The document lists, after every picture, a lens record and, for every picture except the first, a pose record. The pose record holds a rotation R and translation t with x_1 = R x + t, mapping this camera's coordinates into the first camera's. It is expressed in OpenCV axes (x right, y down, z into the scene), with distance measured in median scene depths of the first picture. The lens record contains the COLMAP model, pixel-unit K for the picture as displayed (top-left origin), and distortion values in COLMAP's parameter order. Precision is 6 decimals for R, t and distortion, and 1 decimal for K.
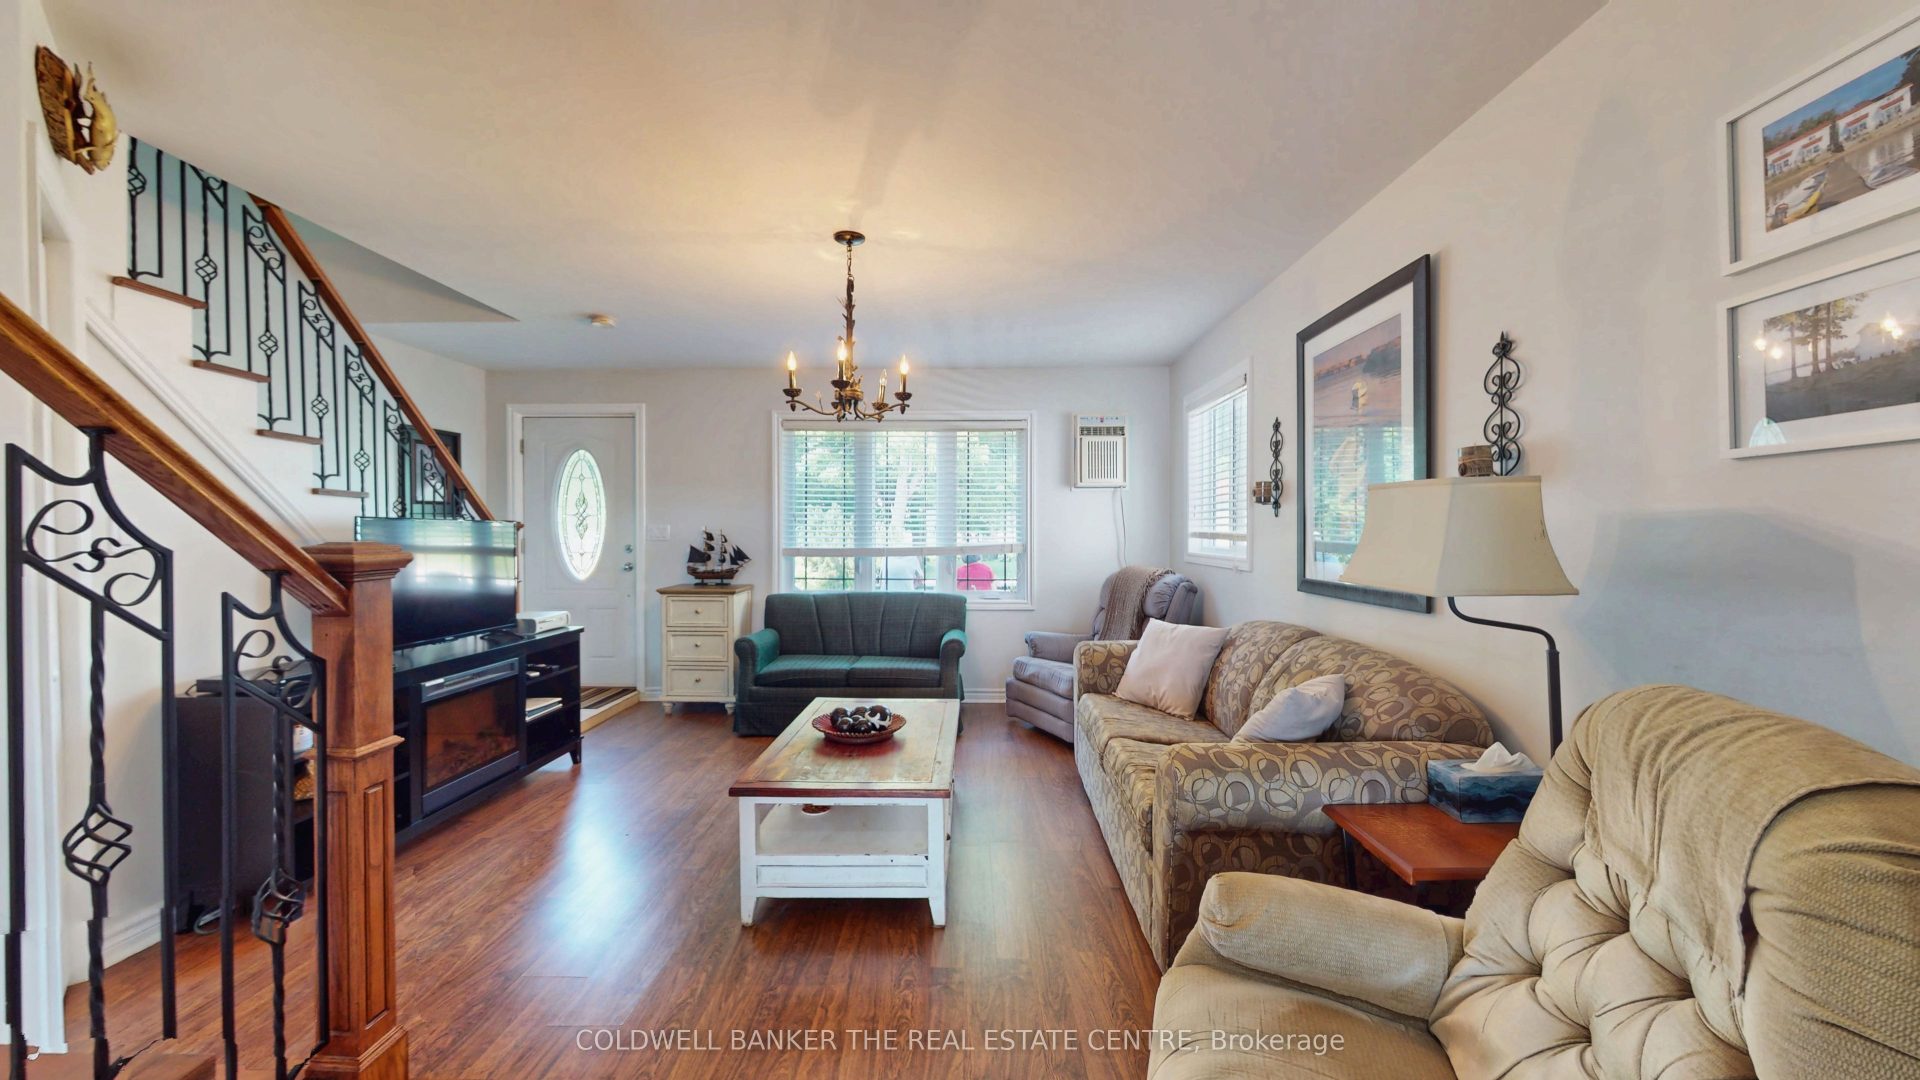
lens RADIAL K [[765.7, 0, 967.7], [0, 765.7, 536.6], [0, 0, 1]] dist [0.001687, 0.000019]
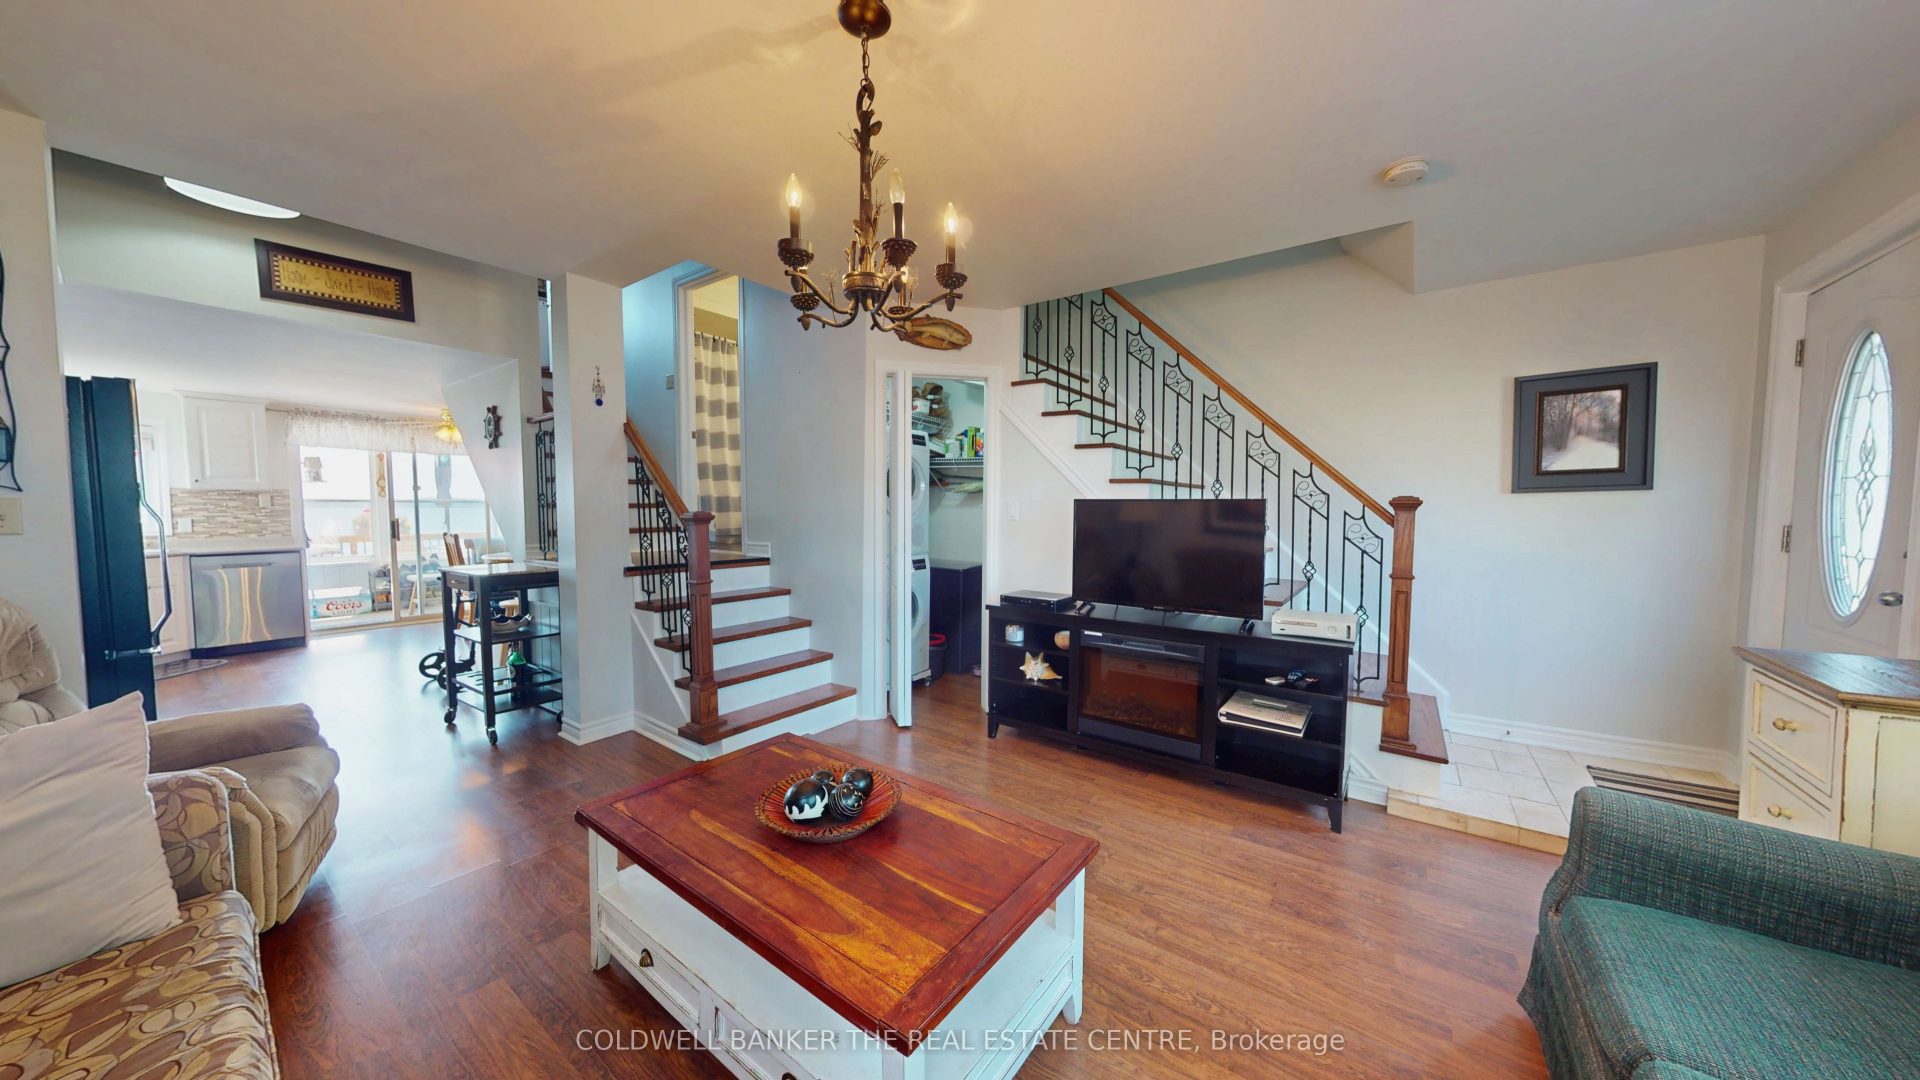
lens RADIAL K [[601.5, 0, 955.9], [0, 601.5, 538.4], [0, 0, 1]] dist [0.000180, 0.000037]
pose [[-0.602393, 0.041986, -0.797095, 0.054406], [-0.005533, 0.998372, 0.056769, -0.004133], [0.798181, 0.038607, -0.601180, 0.386228]]
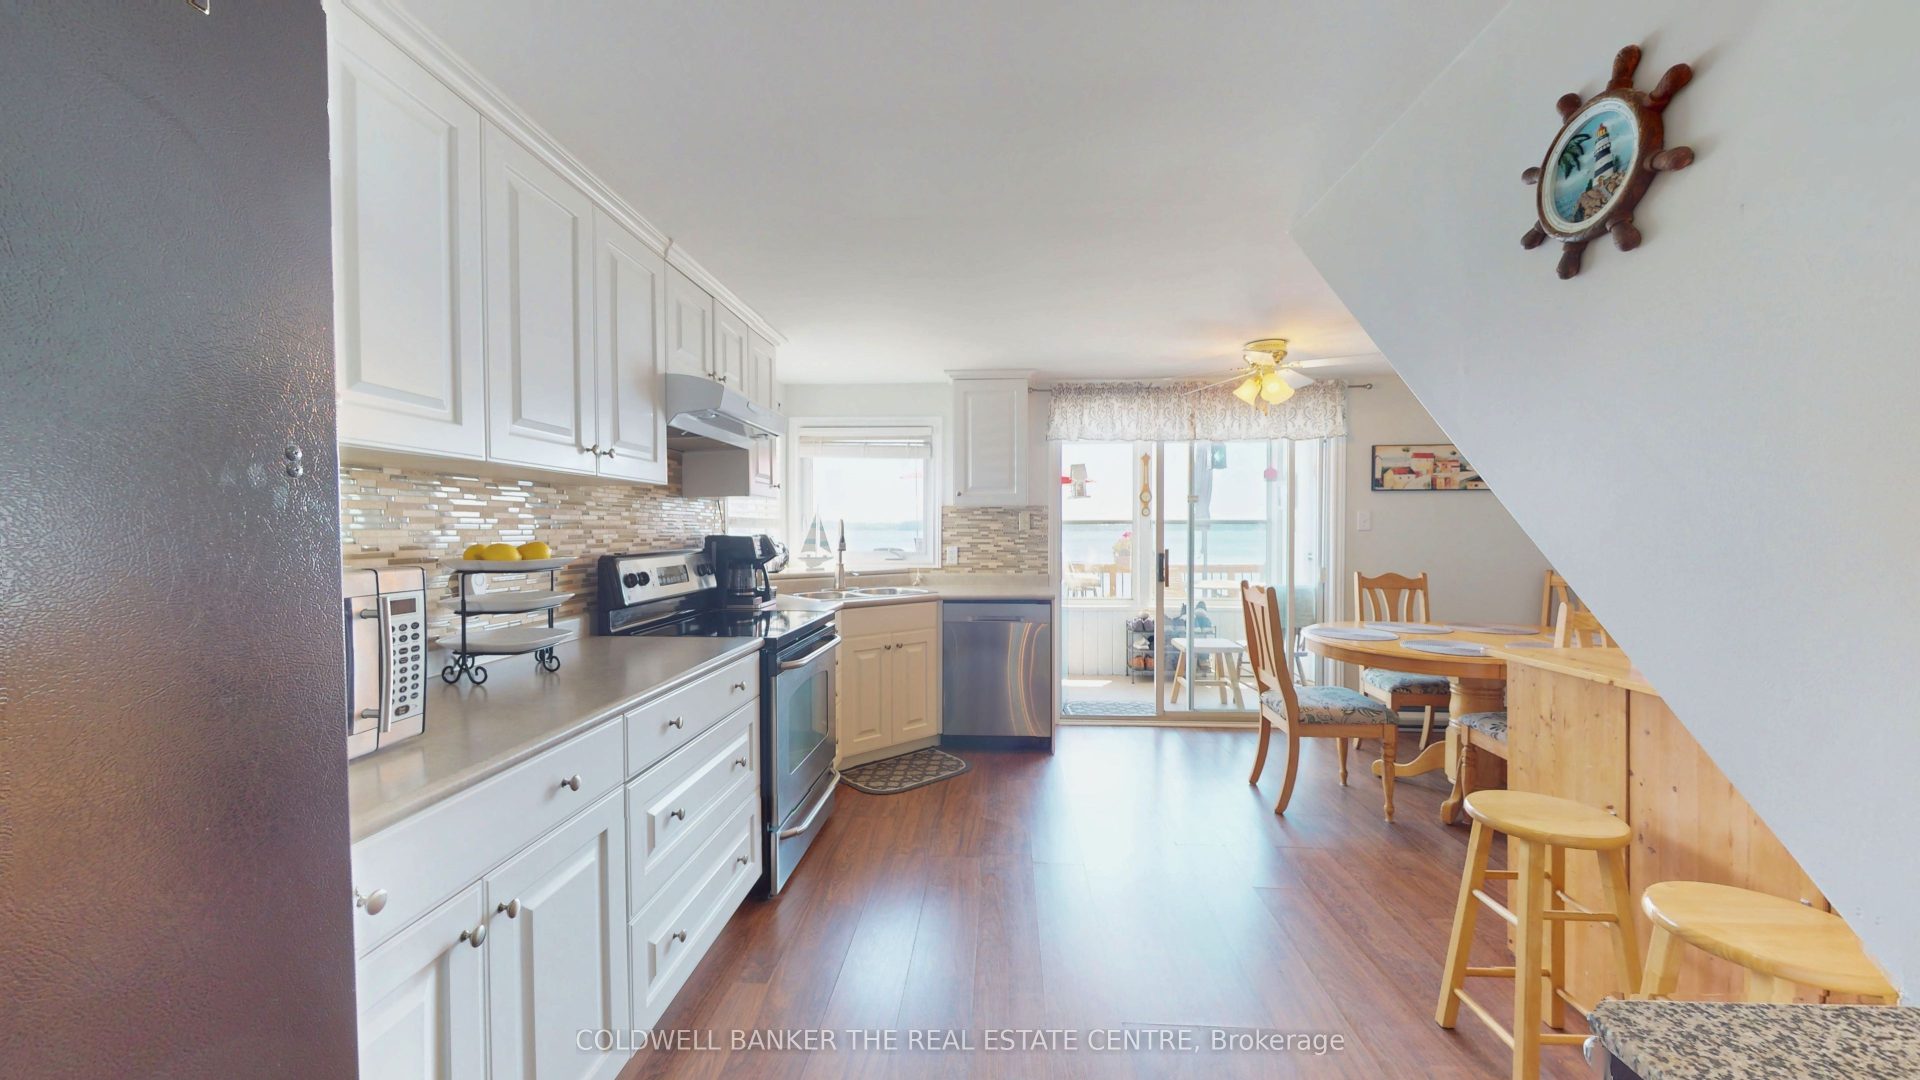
lens RADIAL K [[765.7, 0, 950.4], [0, 765.7, 537.7], [0, 0, 1]] dist [0.001687, 0.000019]
pose [[-0.997457, -0.000892, 0.071272, 0.051821], [0.000396, 0.999837, 0.018050, -0.004042], [-0.071277, 0.018032, -0.997294, 0.367281]]
